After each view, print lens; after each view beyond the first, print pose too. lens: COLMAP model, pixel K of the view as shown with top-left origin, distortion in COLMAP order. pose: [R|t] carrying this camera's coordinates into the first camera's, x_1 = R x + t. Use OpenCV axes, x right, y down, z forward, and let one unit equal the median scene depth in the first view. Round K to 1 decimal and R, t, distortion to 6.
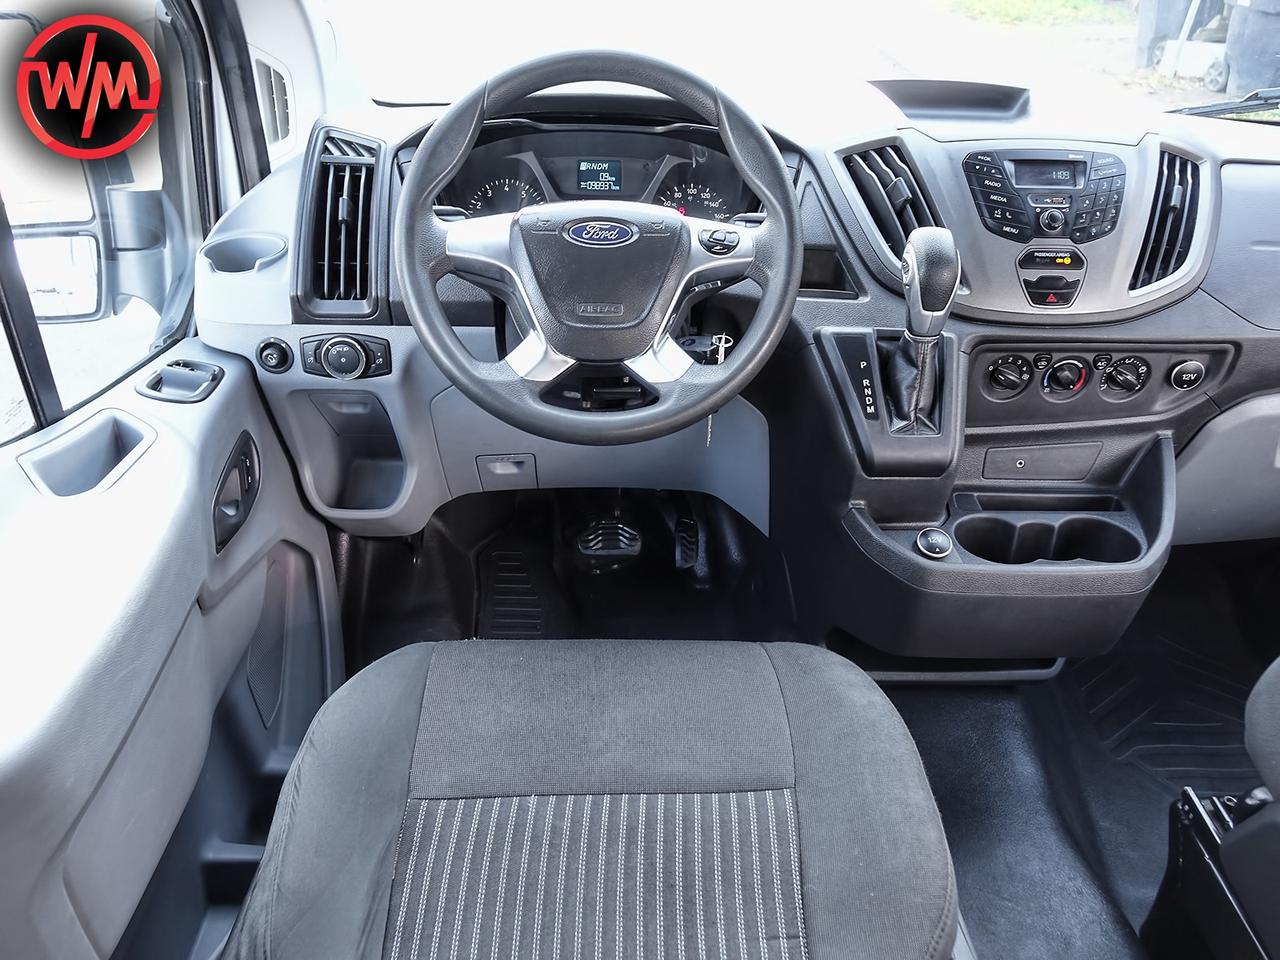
lens RADIAL K [[998.8, 0, 640.0], [0, 998.8, 480.0], [0, 0, 1]] dist [0.002005, -0.006014]
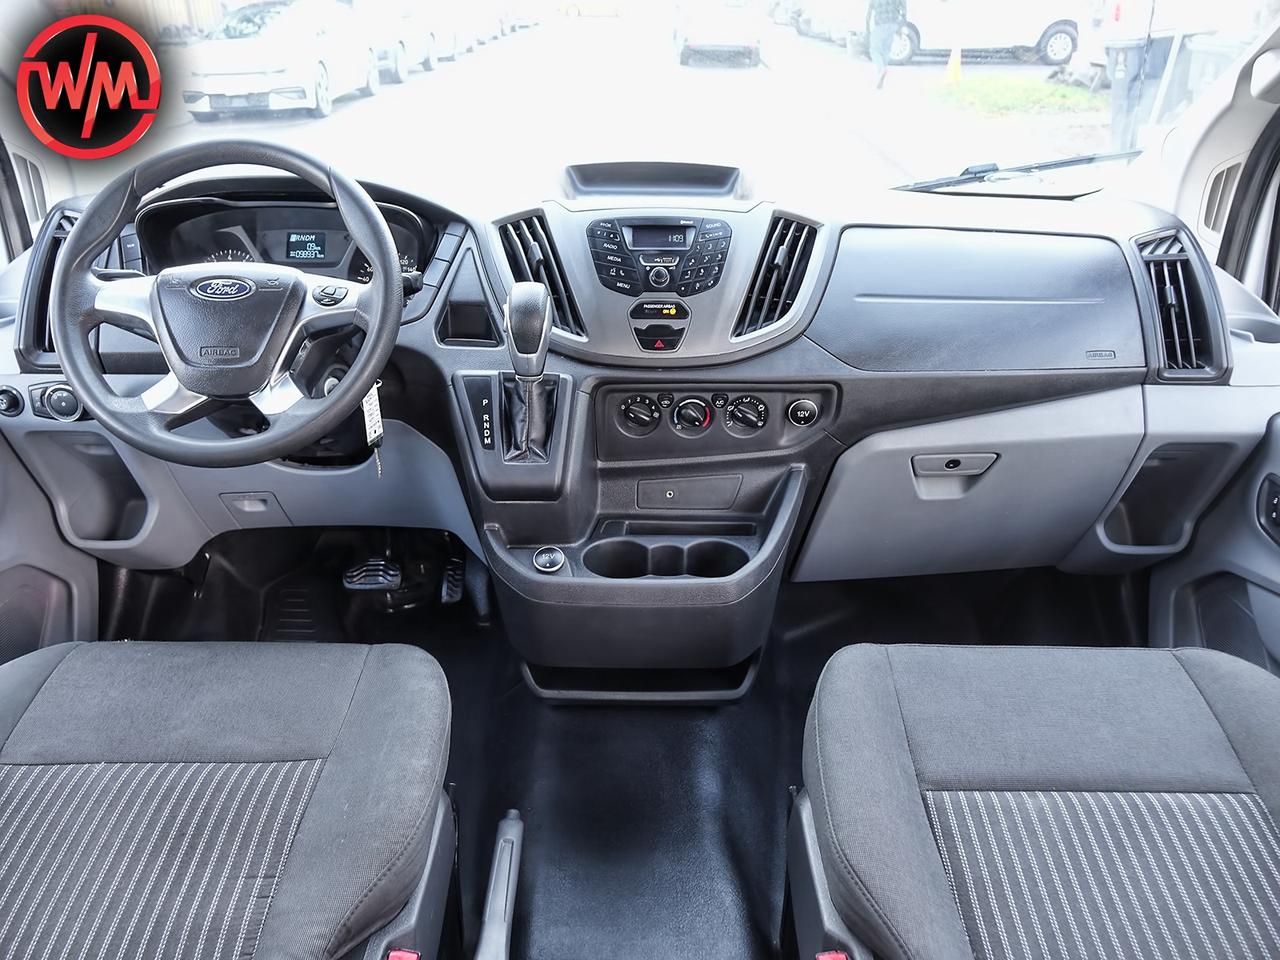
lens RADIAL K [[998.8, 0, 640.0], [0, 998.8, 480.0], [0, 0, 1]] dist [0.002005, -0.006014]
pose [[0.999217, -0.003903, -0.039366, 0.425403], [0.000642, 0.996590, -0.082505, 0.064458], [0.039553, 0.082415, 0.995813, -0.117021]]
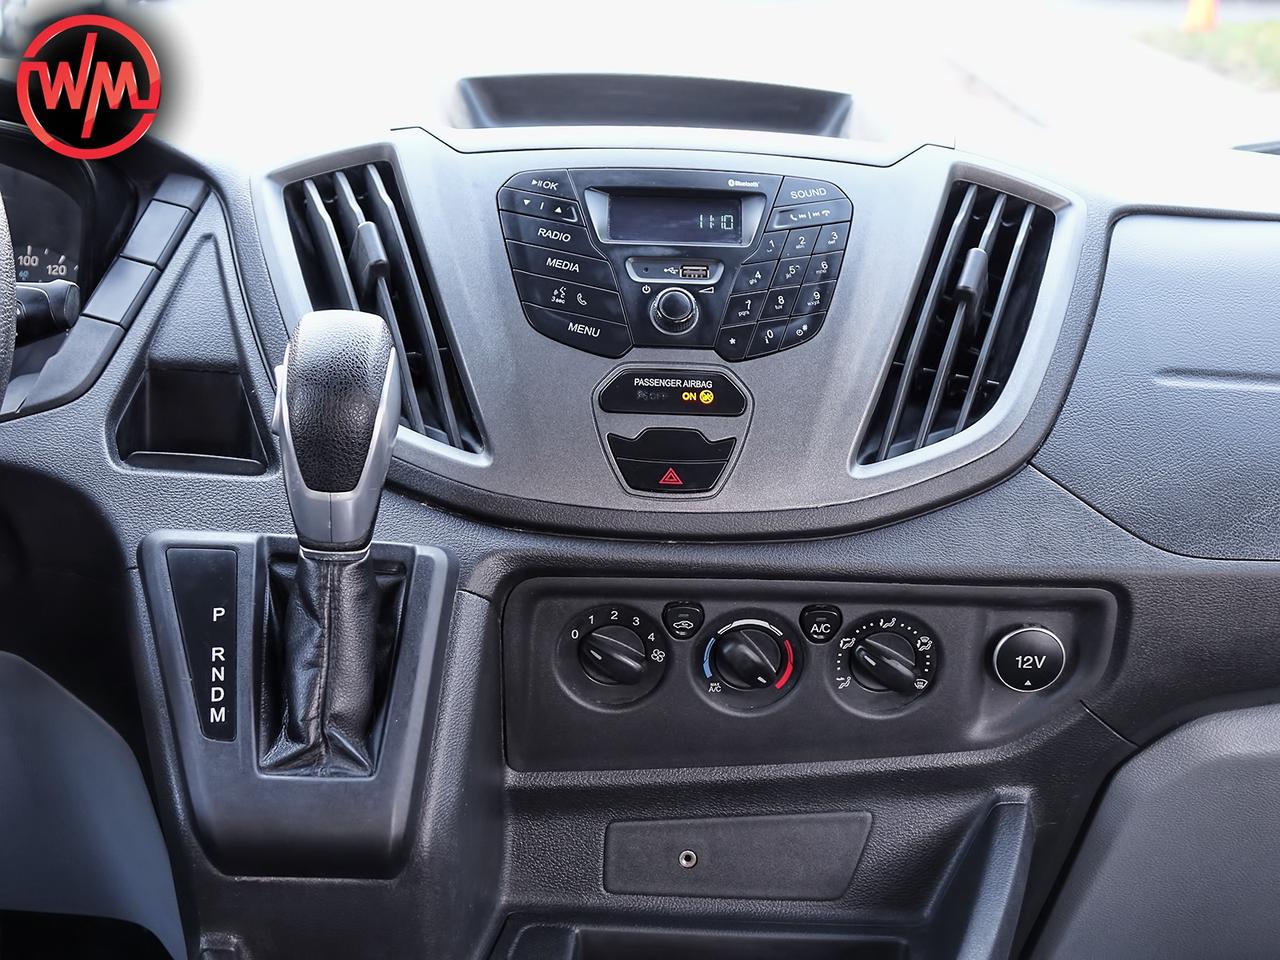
lens RADIAL K [[1940.4, 0, 640.0], [0, 1940.4, 480.0], [0, 0, 1]] dist [-0.005409, 0.017016]
pose [[0.999629, 0.015339, -0.022506, 0.409222], [-0.020059, 0.973595, -0.227398, 0.017317], [0.018424, 0.227765, 0.973542, 0.149015]]
